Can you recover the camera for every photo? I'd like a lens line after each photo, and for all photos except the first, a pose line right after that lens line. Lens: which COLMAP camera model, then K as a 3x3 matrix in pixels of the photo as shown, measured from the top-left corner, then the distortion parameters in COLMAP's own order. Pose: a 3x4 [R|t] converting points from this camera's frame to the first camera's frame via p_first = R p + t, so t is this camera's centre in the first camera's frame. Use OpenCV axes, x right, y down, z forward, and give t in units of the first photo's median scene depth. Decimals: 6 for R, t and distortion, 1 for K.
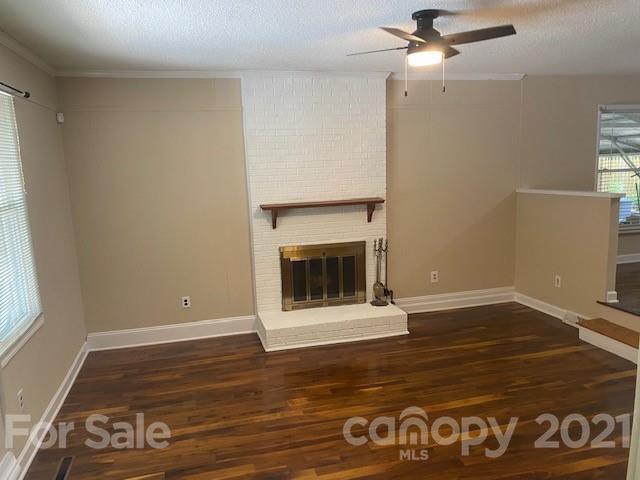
lens RADIAL K [[494.0, 0, 320.0], [0, 494.0, 240.0], [0, 0, 1]] dist [0.023911, -0.004216]
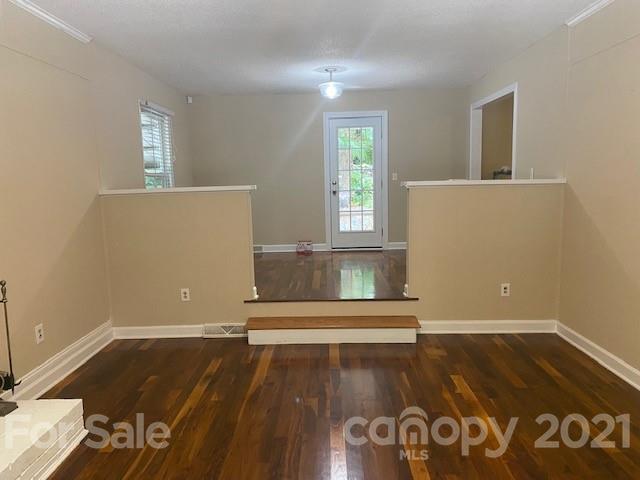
lens RADIAL K [[494.0, 0, 320.0], [0, 494.0, 240.0], [0, 0, 1]] dist [0.023911, -0.004216]
pose [[0.283434, -0.095186, 0.954256, -0.254082], [0.165889, 0.984928, 0.048973, -0.011186], [-0.944535, 0.144420, 0.294952, 0.528979]]
